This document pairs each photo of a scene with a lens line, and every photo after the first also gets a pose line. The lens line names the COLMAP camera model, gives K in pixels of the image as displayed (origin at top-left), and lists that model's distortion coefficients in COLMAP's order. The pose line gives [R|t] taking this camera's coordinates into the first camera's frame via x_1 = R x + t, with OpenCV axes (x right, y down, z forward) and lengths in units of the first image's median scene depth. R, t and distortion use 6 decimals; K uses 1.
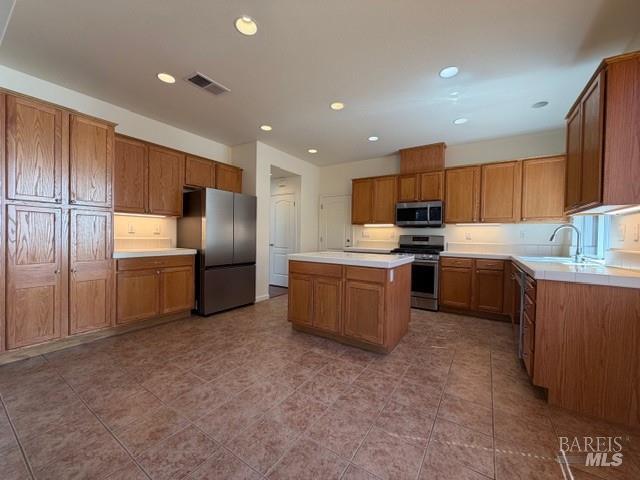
lens RADIAL K [[254.6, 0, 320.0], [0, 254.6, 240.0], [0, 0, 1]] dist [0.001059, 0.000016]
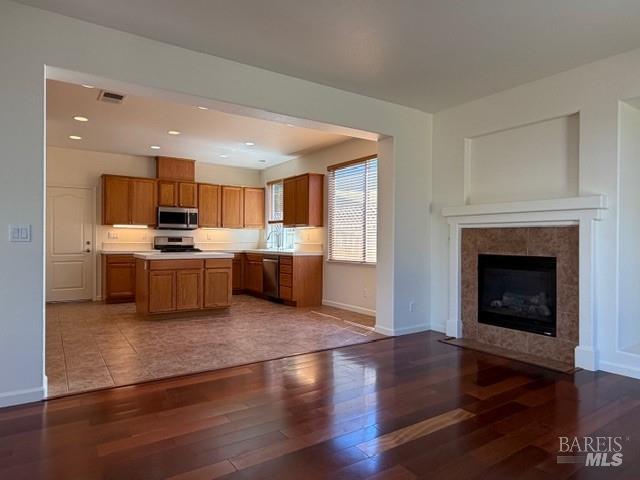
lens RADIAL K [[254.6, 0, 320.0], [0, 254.6, 240.0], [0, 0, 1]] dist [0.001059, 0.000016]
pose [[0.448681, -0.012477, 0.893605, -0.342186], [0.014855, 0.999869, 0.006502, -0.000979], [-0.893569, 0.010357, 0.448807, -0.080877]]
